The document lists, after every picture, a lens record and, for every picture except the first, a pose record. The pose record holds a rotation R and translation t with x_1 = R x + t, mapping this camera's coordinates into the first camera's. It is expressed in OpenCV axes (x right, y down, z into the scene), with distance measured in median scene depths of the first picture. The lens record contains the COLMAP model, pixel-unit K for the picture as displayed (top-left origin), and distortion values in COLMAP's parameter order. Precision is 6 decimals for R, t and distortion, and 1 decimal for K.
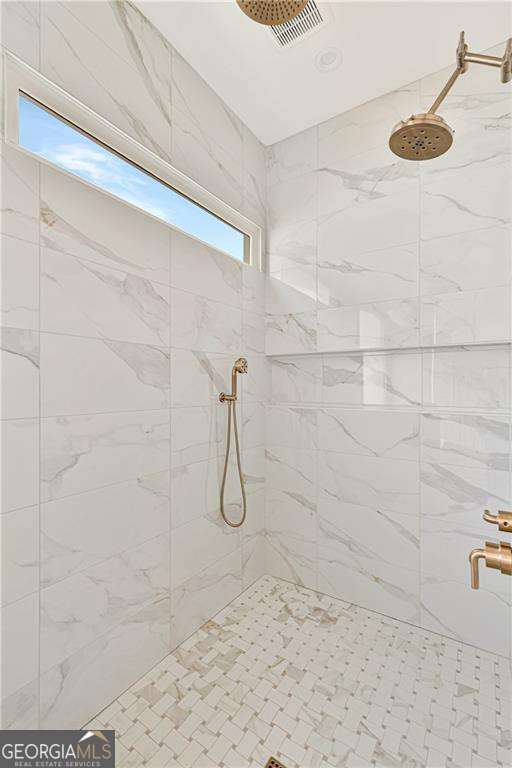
lens RADIAL K [[350.8, 0, 255.5], [0, 350.8, 384.0], [0, 0, 1]] dist [0.026222, 0.000356]
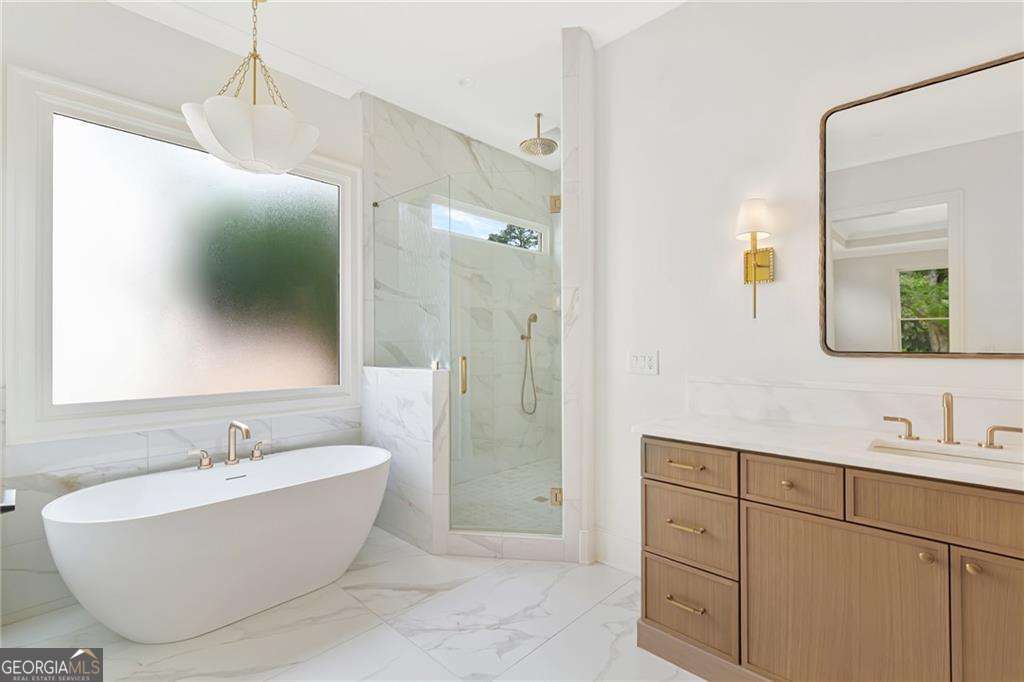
lens RADIAL K [[467.8, 0, 506.8], [0, 467.8, 337.5], [0, 0, 1]] dist [0.026222, 0.000356]
pose [[0.984736, -0.007000, -0.173912, 0.214701], [0.005379, 0.999938, -0.009787, 0.061202], [0.173970, 0.008702, 0.984712, -1.156383]]
